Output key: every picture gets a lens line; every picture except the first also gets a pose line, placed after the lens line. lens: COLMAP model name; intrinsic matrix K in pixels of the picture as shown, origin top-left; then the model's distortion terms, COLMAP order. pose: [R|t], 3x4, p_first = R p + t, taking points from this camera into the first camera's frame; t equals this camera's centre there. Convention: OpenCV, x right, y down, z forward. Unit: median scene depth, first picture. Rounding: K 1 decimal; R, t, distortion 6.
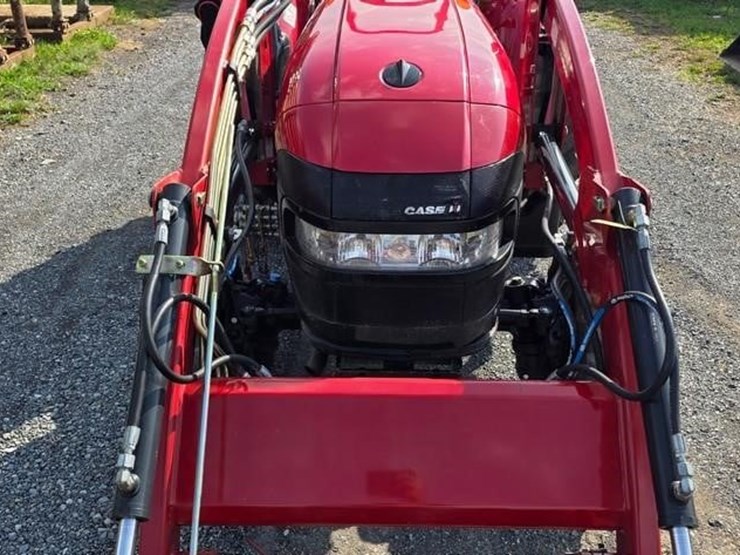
lens RADIAL K [[805.1, 0, 375.9], [0, 805.1, 268.2], [0, 0, 1]] dist [0.137780, -0.262499]
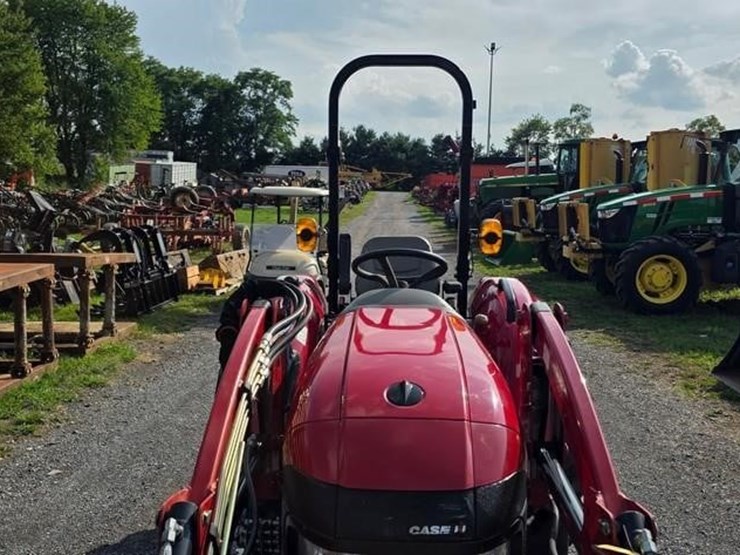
lens RADIAL K [[804.5, 0, 367.8], [0, 804.5, 266.1], [0, 0, 1]] dist [0.102224, -0.146022]
pose [[0.999865, 0.005616, -0.015425, -0.001468], [-0.010851, 0.931186, -0.364382, -0.007513], [0.012317, 0.364500, 0.931122, -0.040061]]
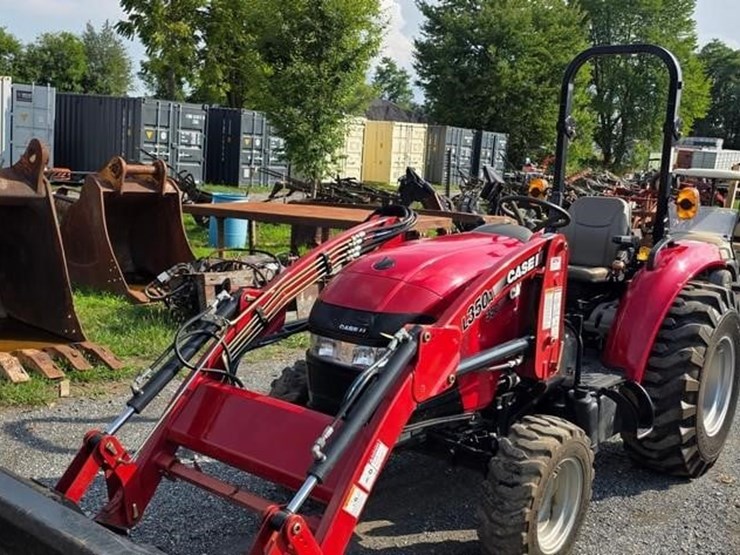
lens RADIAL K [[805.1, 0, 375.9], [0, 805.1, 268.2], [0, 0, 1]] dist [0.137780, -0.262499]
pose [[0.789369, 0.119029, -0.602269, 0.947552], [-0.320899, 0.916334, -0.239489, 0.174310], [0.523374, 0.382313, 0.761523, -0.307123]]
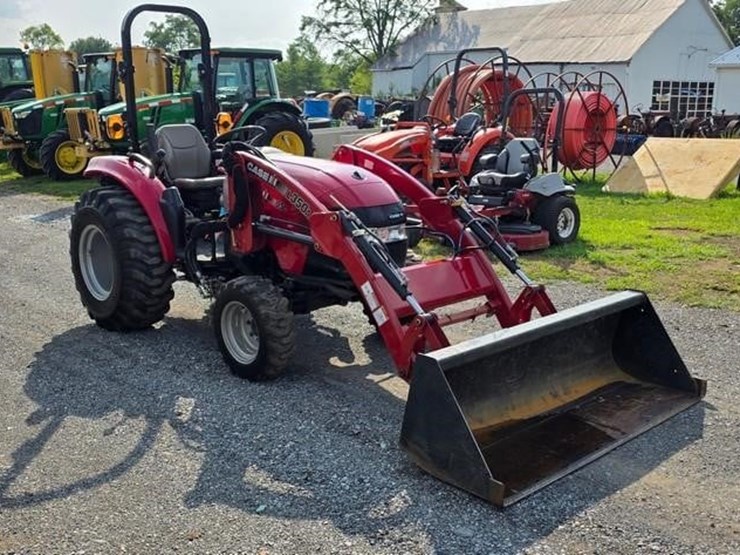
lens RADIAL K [[804.5, 0, 367.8], [0, 804.5, 266.1], [0, 0, 1]] dist [0.102224, -0.146022]
pose [[0.727224, -0.154071, 0.668885, -1.513030], [0.325050, 0.935589, -0.137896, 0.345500], [-0.604556, 0.317702, 0.730464, -0.712521]]
